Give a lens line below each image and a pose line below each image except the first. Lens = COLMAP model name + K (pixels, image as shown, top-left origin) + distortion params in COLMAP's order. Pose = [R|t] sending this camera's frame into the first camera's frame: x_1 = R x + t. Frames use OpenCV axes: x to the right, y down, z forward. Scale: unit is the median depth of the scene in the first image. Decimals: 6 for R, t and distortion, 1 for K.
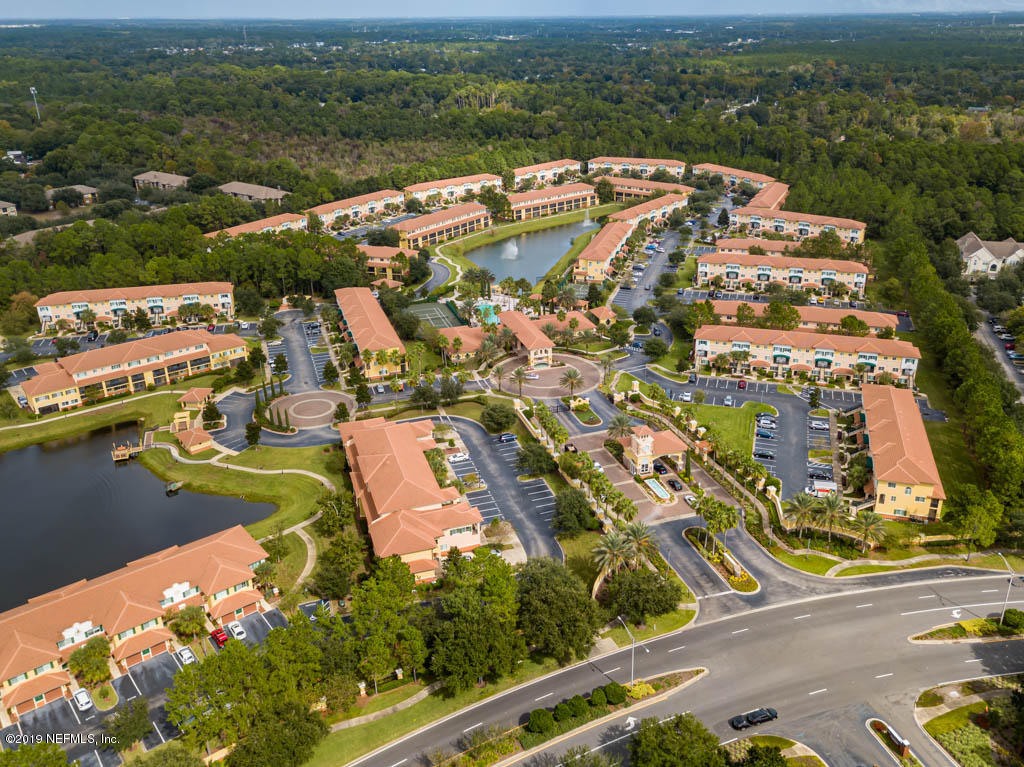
lens RADIAL K [[778.7, 0, 590.3], [0, 778.7, 380.3], [0, 0, 1]] dist [0.008710, 0.007757]
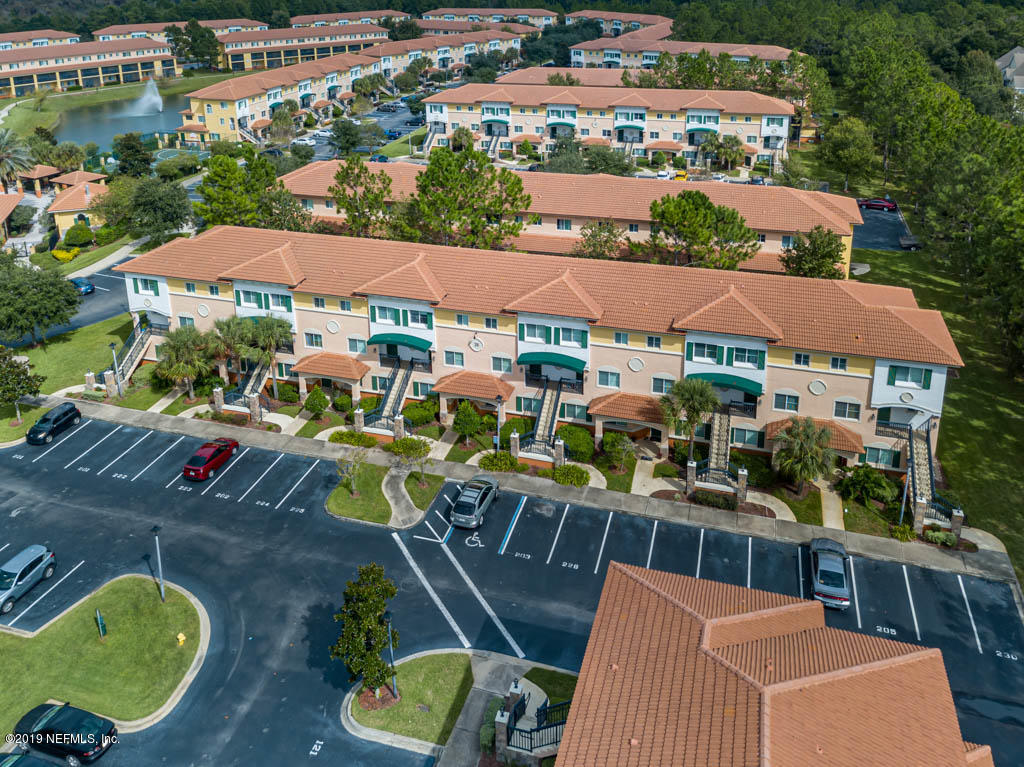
lens RADIAL K [[833.1, 0, 482.0], [0, 833.1, 194.1], [0, 0, 1]] dist [0.013813, -0.002220]
pose [[0.997144, -0.002502, -0.075483, 0.277622], [-0.007463, 0.991294, -0.131455, -0.040658], [0.075155, 0.131642, 0.988444, 0.678041]]
